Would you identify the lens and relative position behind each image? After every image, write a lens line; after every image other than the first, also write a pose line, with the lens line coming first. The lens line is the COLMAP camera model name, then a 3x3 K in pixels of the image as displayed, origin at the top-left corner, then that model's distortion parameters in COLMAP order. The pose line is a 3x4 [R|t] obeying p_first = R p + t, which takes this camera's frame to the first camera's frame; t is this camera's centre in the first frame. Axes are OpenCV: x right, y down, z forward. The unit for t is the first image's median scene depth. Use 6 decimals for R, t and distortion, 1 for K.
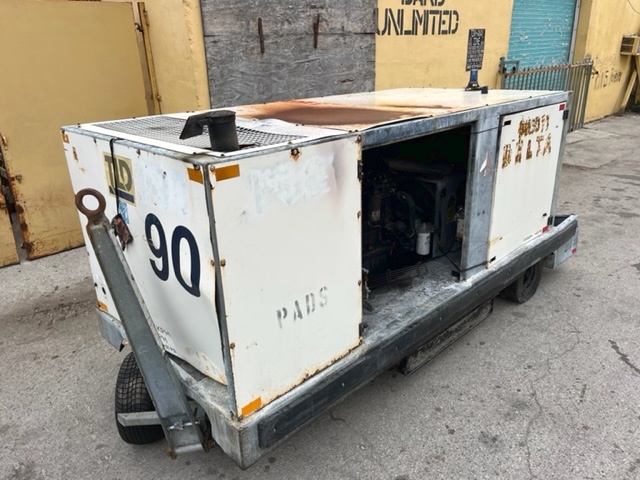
lens RADIAL K [[483.6, 0, 320.0], [0, 483.6, 240.0], [0, 0, 1]] dist [0.061841, -0.094255]
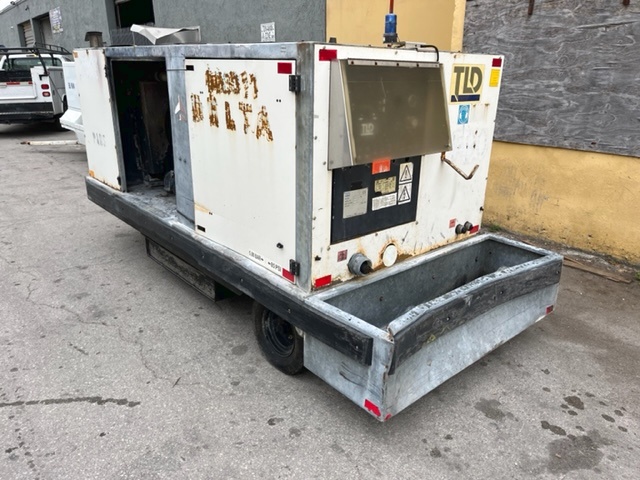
lens RADIAL K [[481.6, 0, 327.3], [0, 481.6, 237.4], [0, 0, 1]] dist [0.058684, -0.083762]
pose [[-0.042595, 0.360041, -0.931964, 1.109734], [-0.377801, 0.857741, 0.348634, -0.321701], [0.924906, 0.366947, 0.099489, 1.071791]]
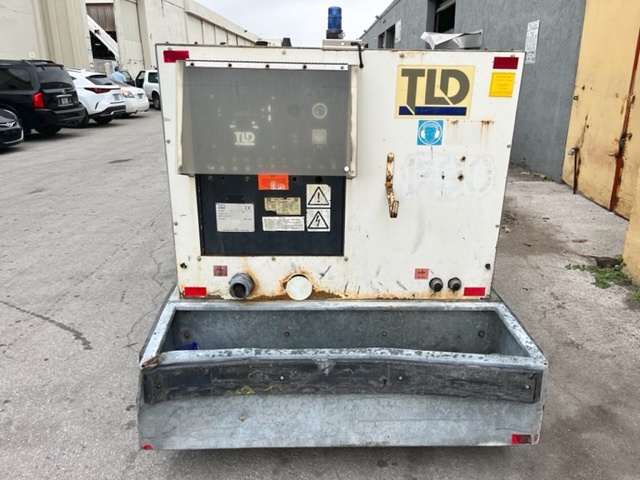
lens RADIAL K [[481.6, 0, 327.3], [0, 481.6, 237.4], [0, 0, 1]] dist [0.058684, -0.083762]
pose [[-0.668121, 0.268966, -0.693737, 0.829028], [-0.261475, 0.788034, 0.557345, -0.490521], [0.696595, 0.553769, -0.456174, 1.516808]]
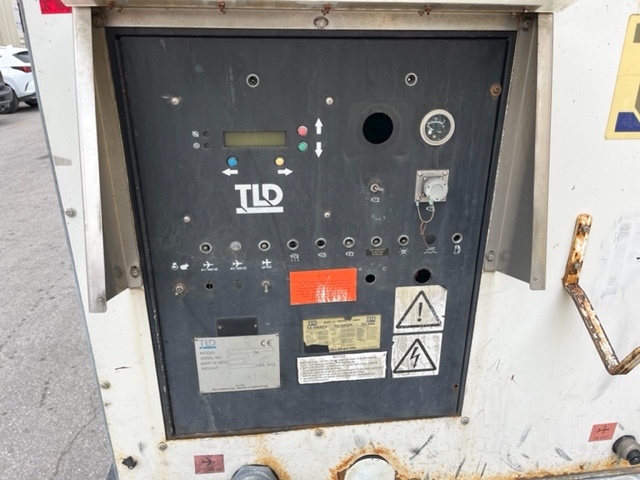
lens RADIAL K [[483.6, 0, 320.0], [0, 483.6, 240.0], [0, 0, 1]] dist [0.061841, -0.094255]
pose [[-0.607998, 0.333683, -0.720413, 0.631941], [-0.268896, 0.767218, 0.582299, -0.373167], [0.747016, 0.547753, -0.376741, 1.252911]]
